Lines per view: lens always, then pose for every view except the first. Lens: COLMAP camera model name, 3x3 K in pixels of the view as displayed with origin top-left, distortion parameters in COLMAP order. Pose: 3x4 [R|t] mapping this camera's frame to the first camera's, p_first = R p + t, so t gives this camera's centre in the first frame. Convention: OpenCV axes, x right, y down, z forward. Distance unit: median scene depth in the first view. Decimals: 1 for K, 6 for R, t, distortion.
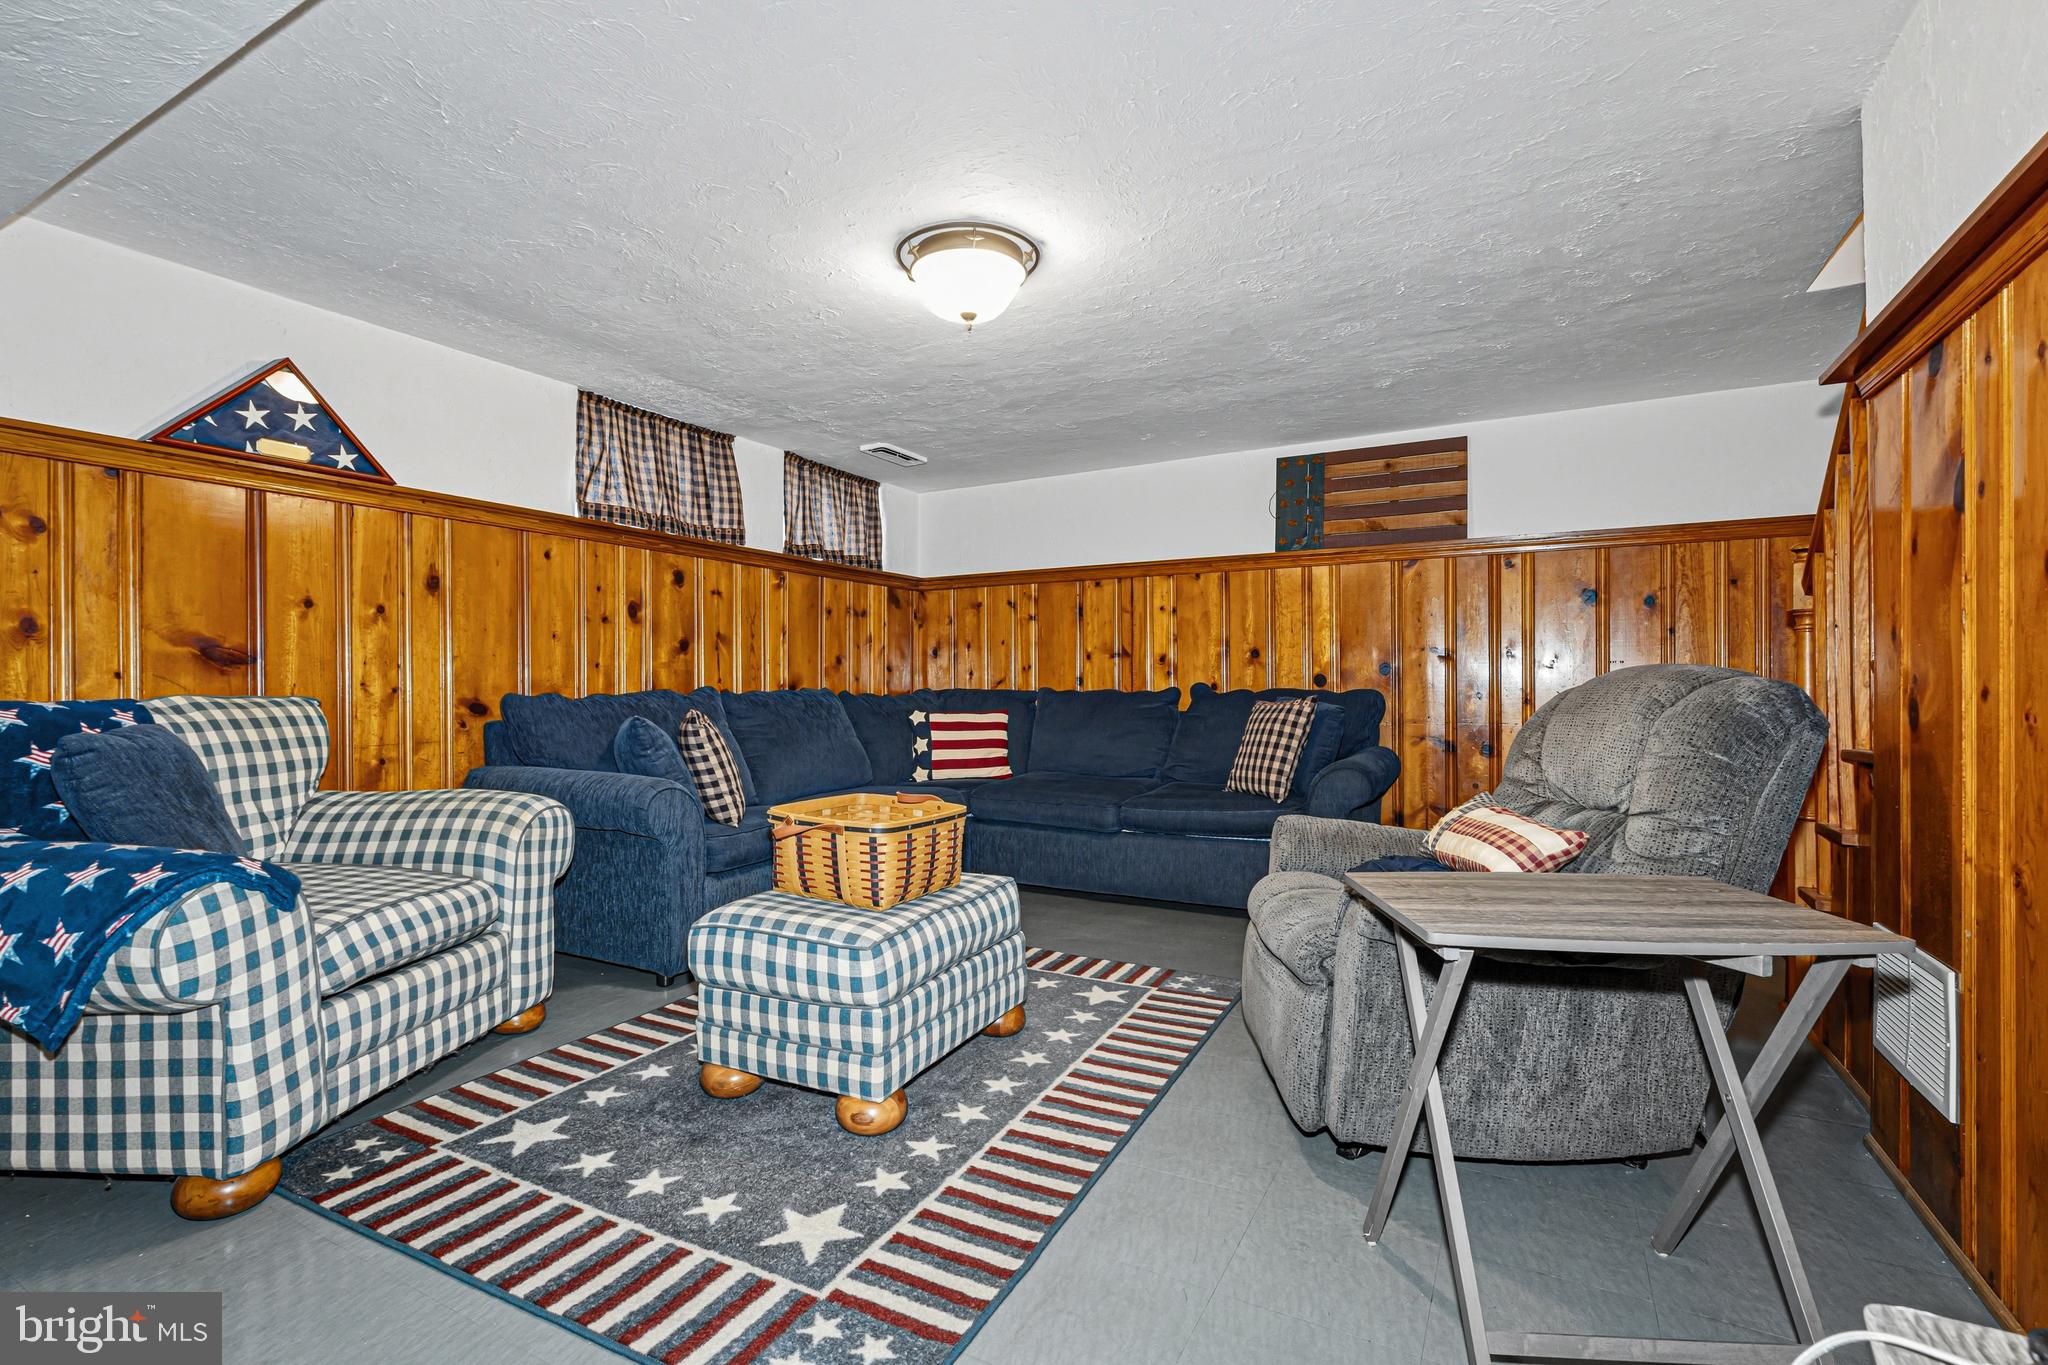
lens RADIAL K [[920.3, 0, 1032.7], [0, 920.3, 688.5], [0, 0, 1]] dist [-0.003118, 0.001298]
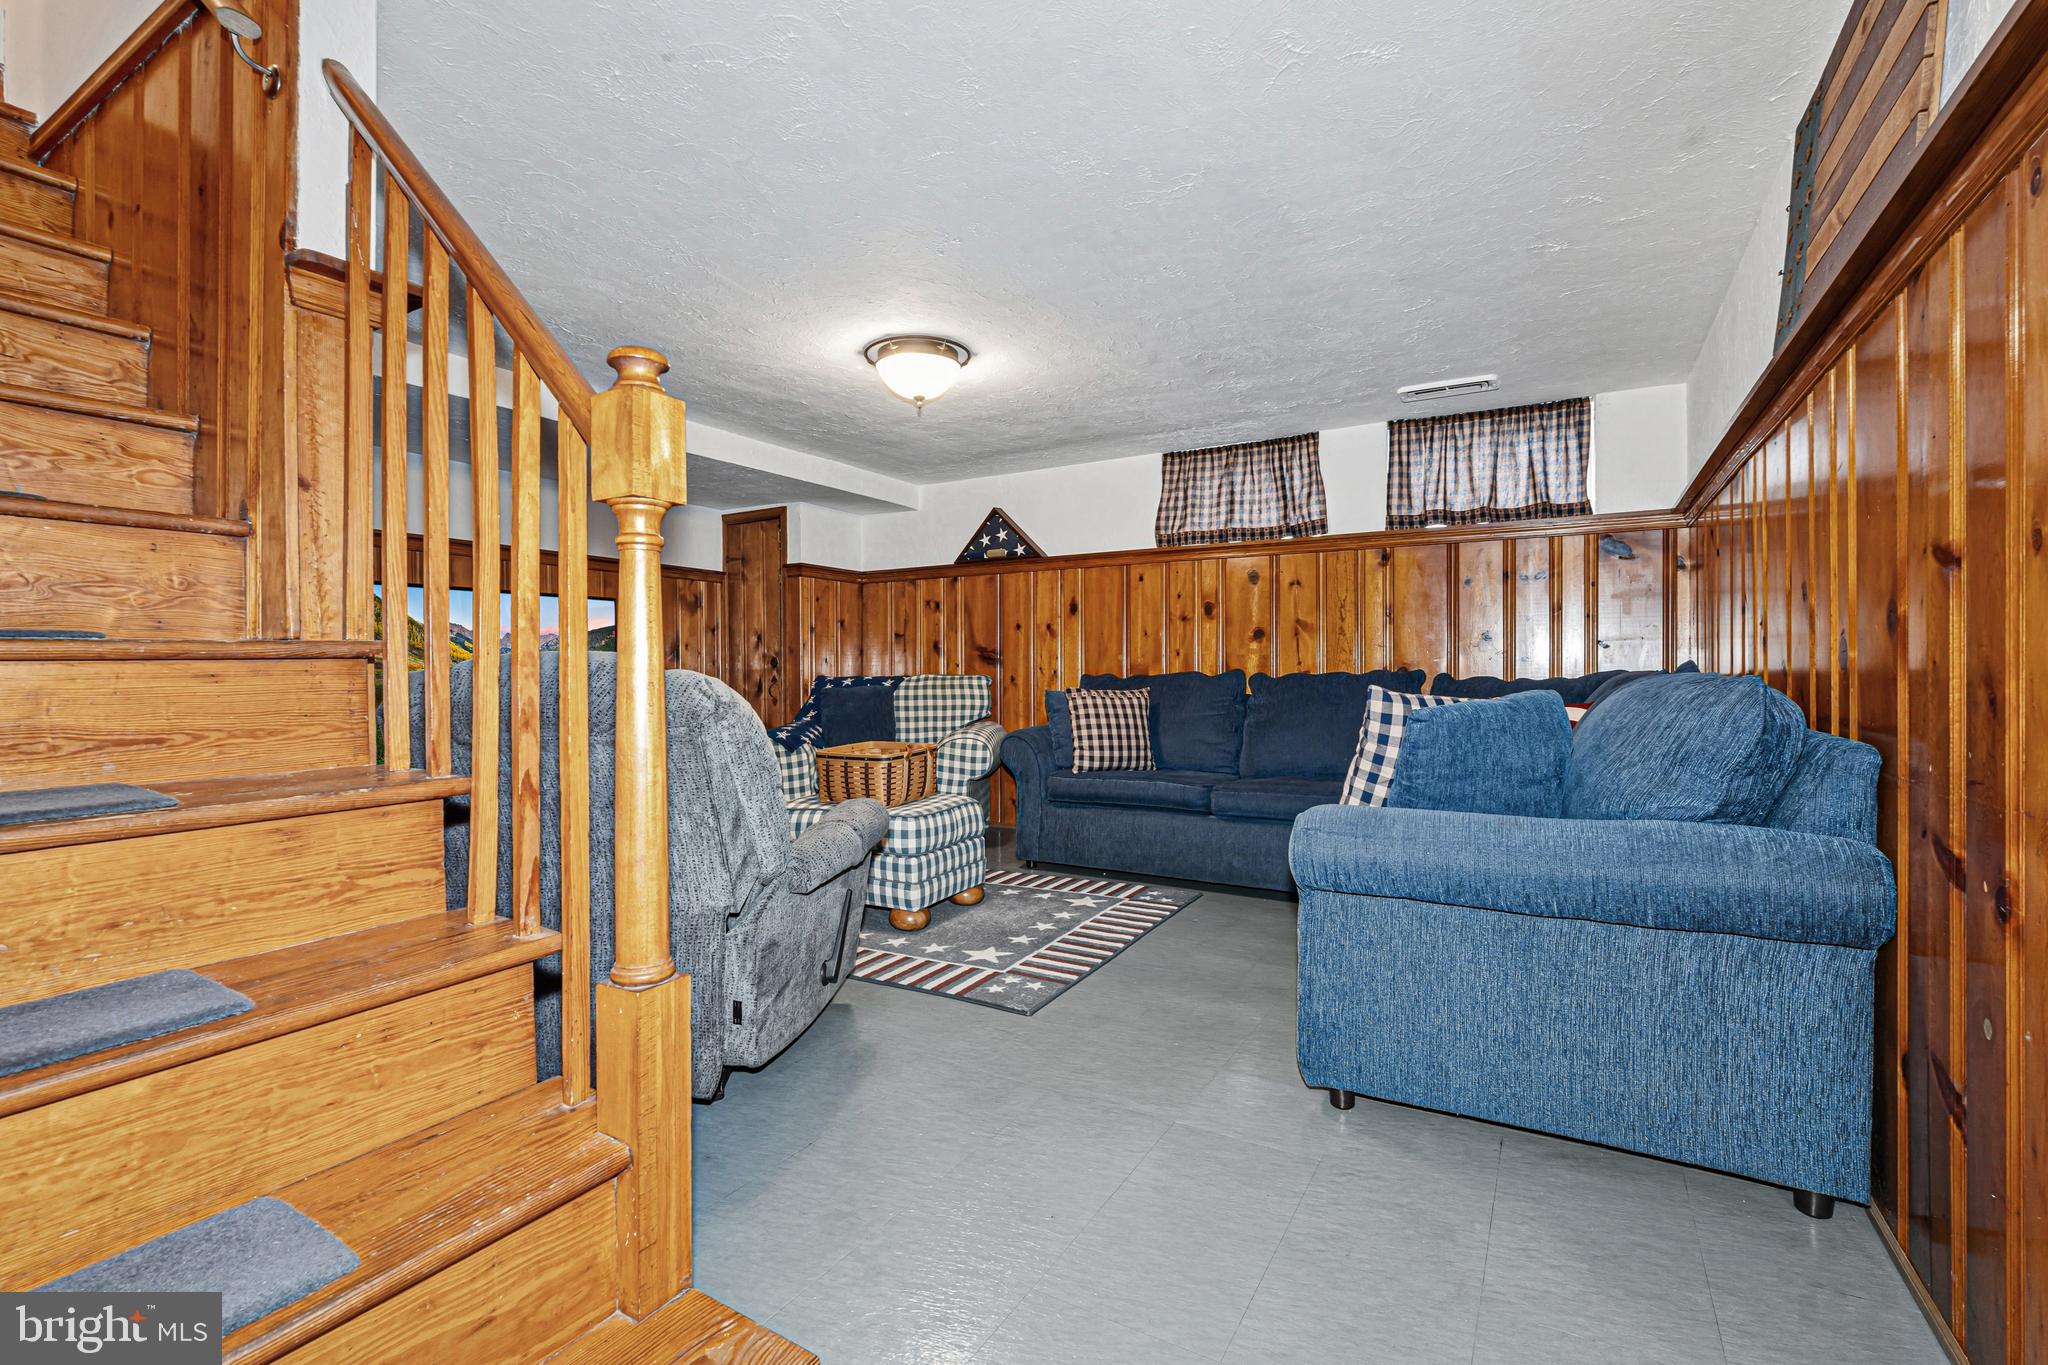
lens RADIAL K [[920.3, 0, 1031.3], [0, 920.3, 680.6], [0, 0, 1]] dist [-0.003118, 0.001298]
pose [[-0.032257, 0.014057, -0.999381, 1.086624], [0.003430, 0.999897, 0.013953, -0.006015], [0.999474, -0.002978, -0.032302, 1.021309]]
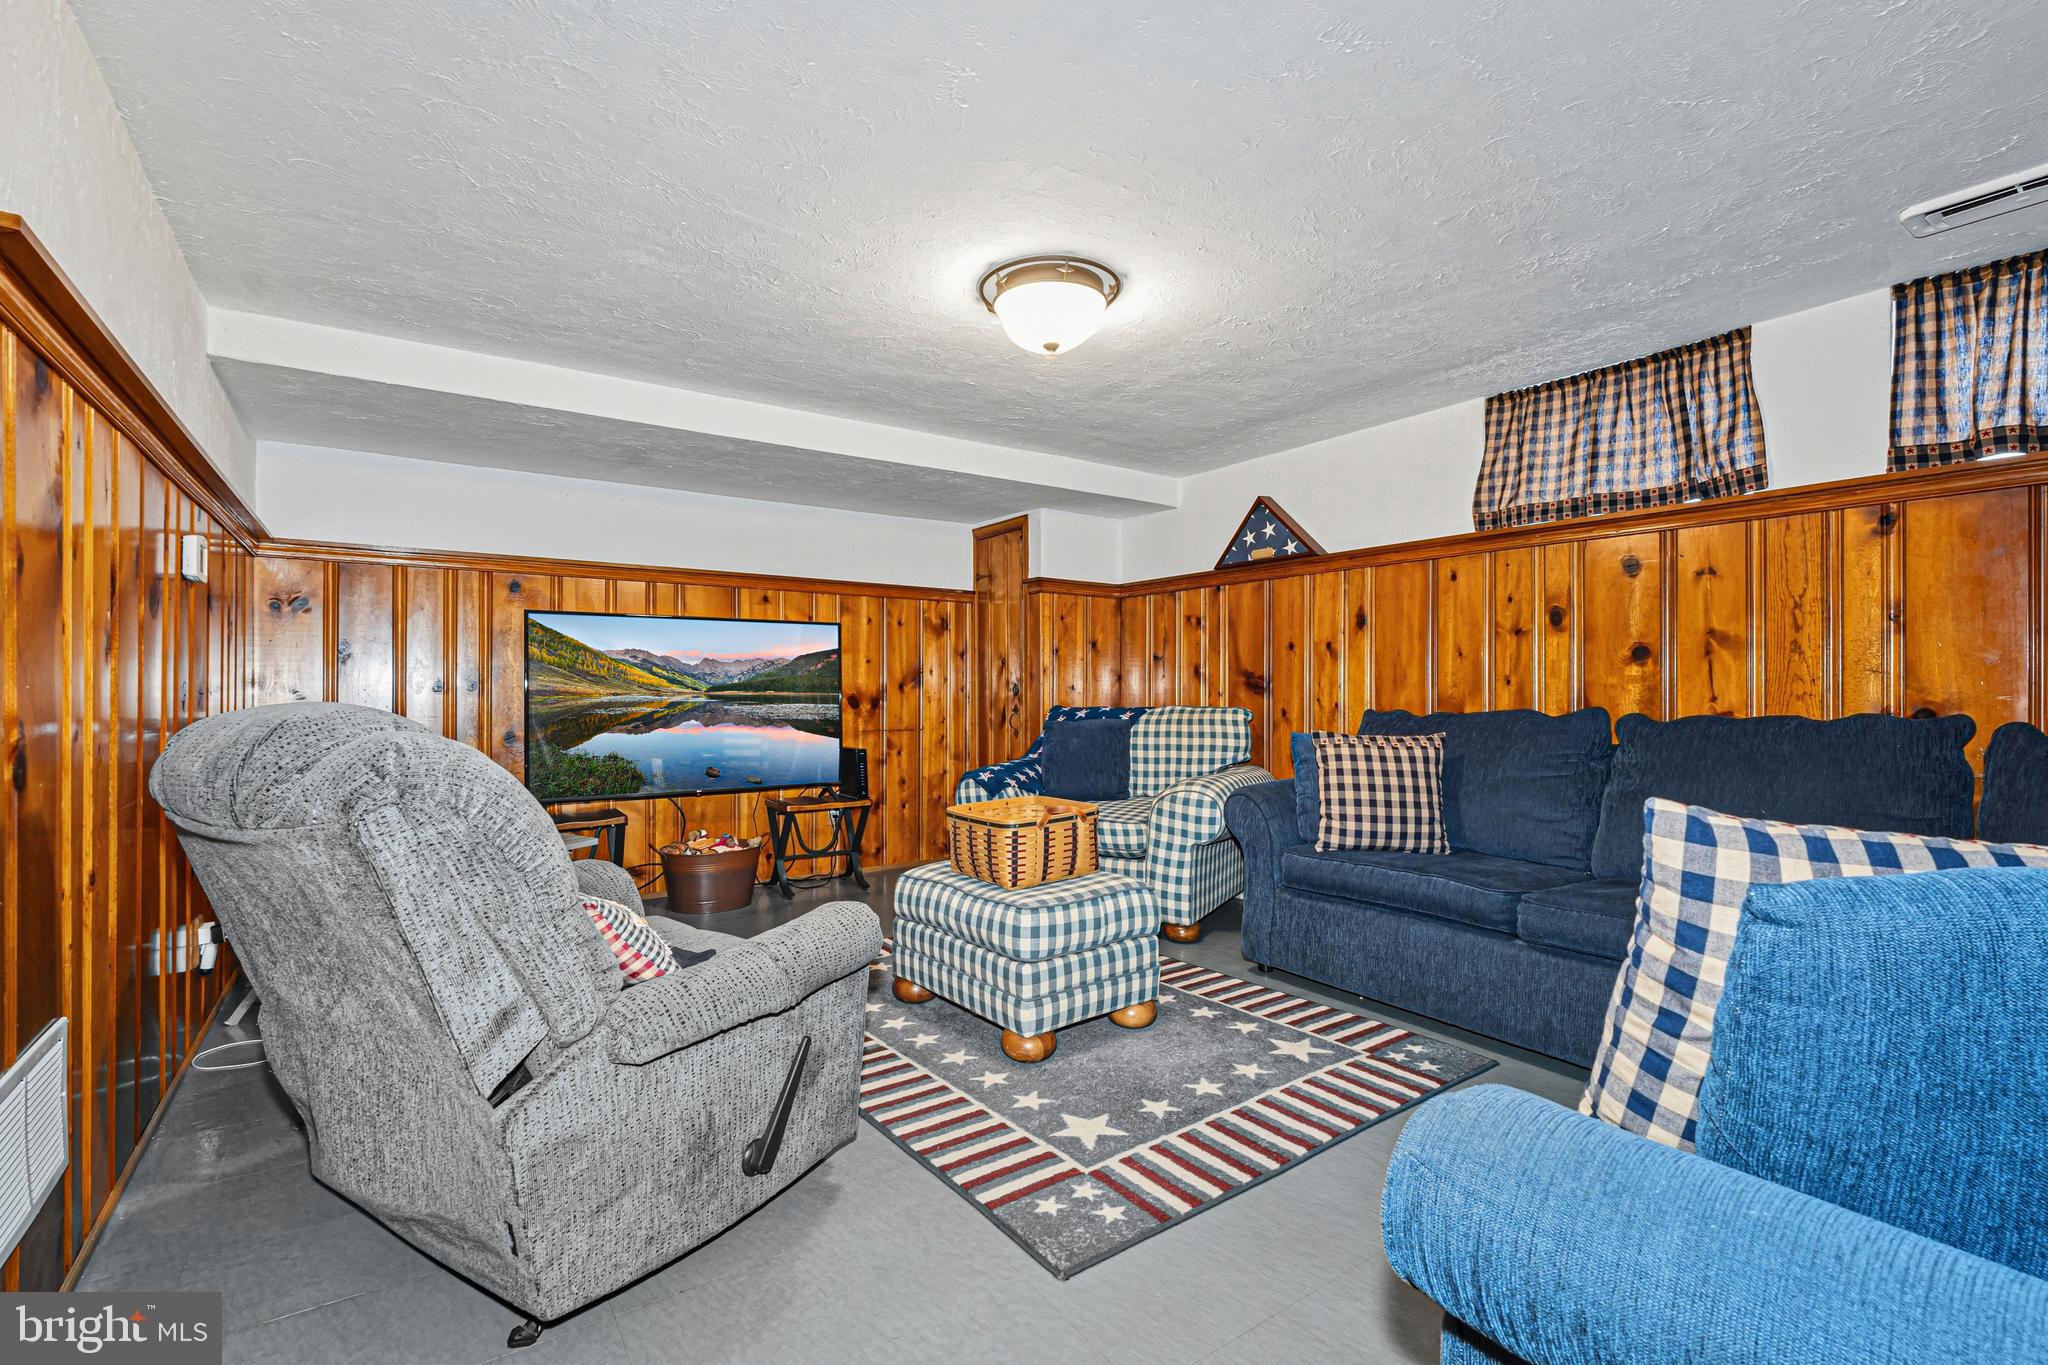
lens RADIAL K [[920.3, 0, 1024.0], [0, 920.3, 689.3], [0, 0, 1]] dist [-0.003118, 0.001298]
pose [[-0.450686, 0.003960, -0.892674, 0.720131], [0.000307, 0.999991, 0.004281, -0.026692], [0.892683, 0.001655, -0.450683, 1.210314]]
